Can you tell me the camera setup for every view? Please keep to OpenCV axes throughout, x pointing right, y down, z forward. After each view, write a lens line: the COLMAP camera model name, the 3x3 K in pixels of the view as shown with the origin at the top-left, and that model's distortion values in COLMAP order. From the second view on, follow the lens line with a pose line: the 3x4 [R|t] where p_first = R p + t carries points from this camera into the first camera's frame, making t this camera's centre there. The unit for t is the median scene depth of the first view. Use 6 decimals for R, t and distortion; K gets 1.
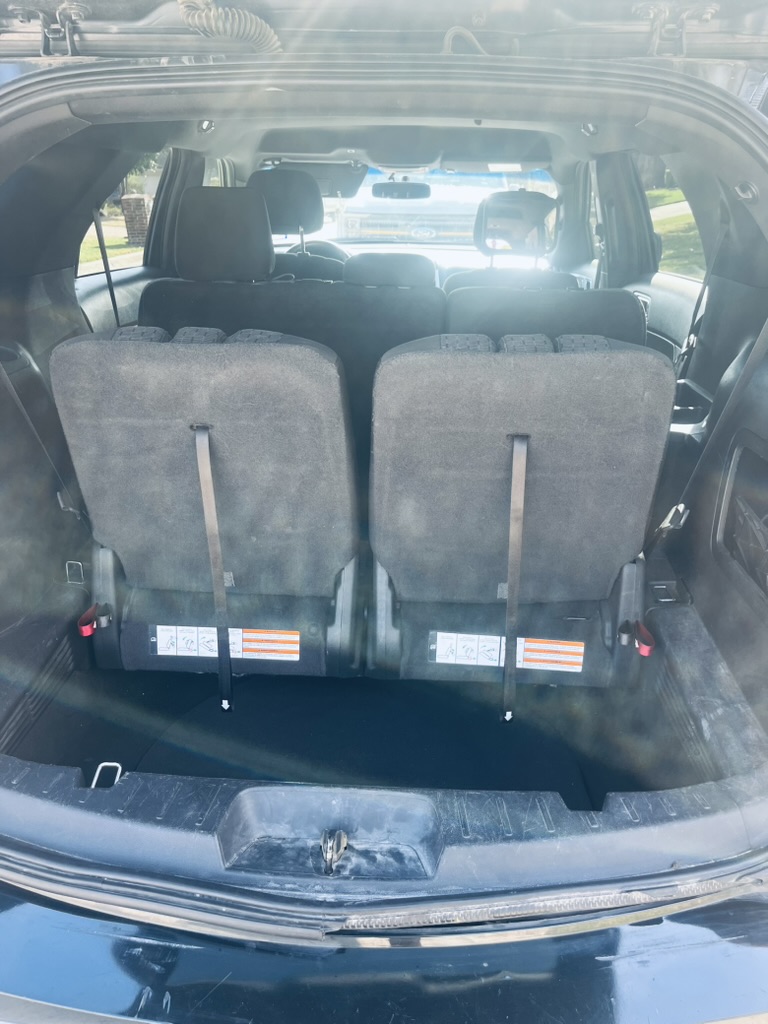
lens RADIAL K [[780.2, 0, 377.0], [0, 780.2, 502.7], [0, 0, 1]] dist [0.047570, -0.075880]
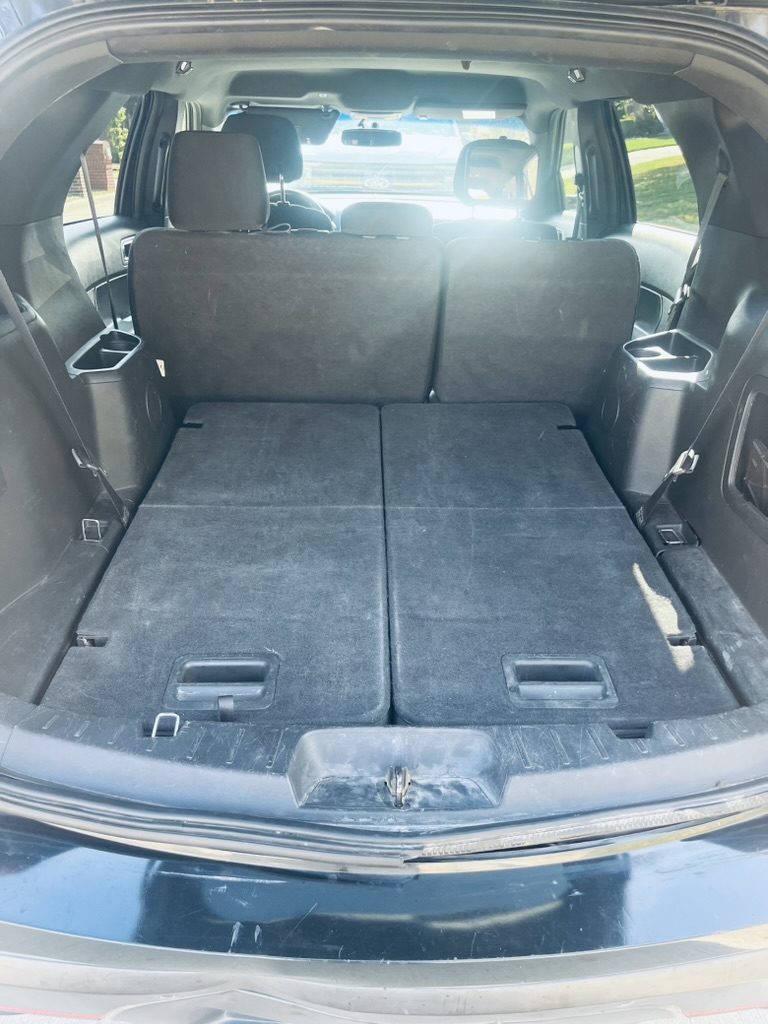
lens RADIAL K [[780.2, 0, 384.7], [0, 780.2, 505.0], [0, 0, 1]] dist [0.047570, -0.075880]
pose [[0.997480, -0.022599, 0.067253, -0.121402], [0.018641, 0.998090, 0.058902, 0.008452], [-0.068456, -0.057500, 0.995996, -0.011957]]
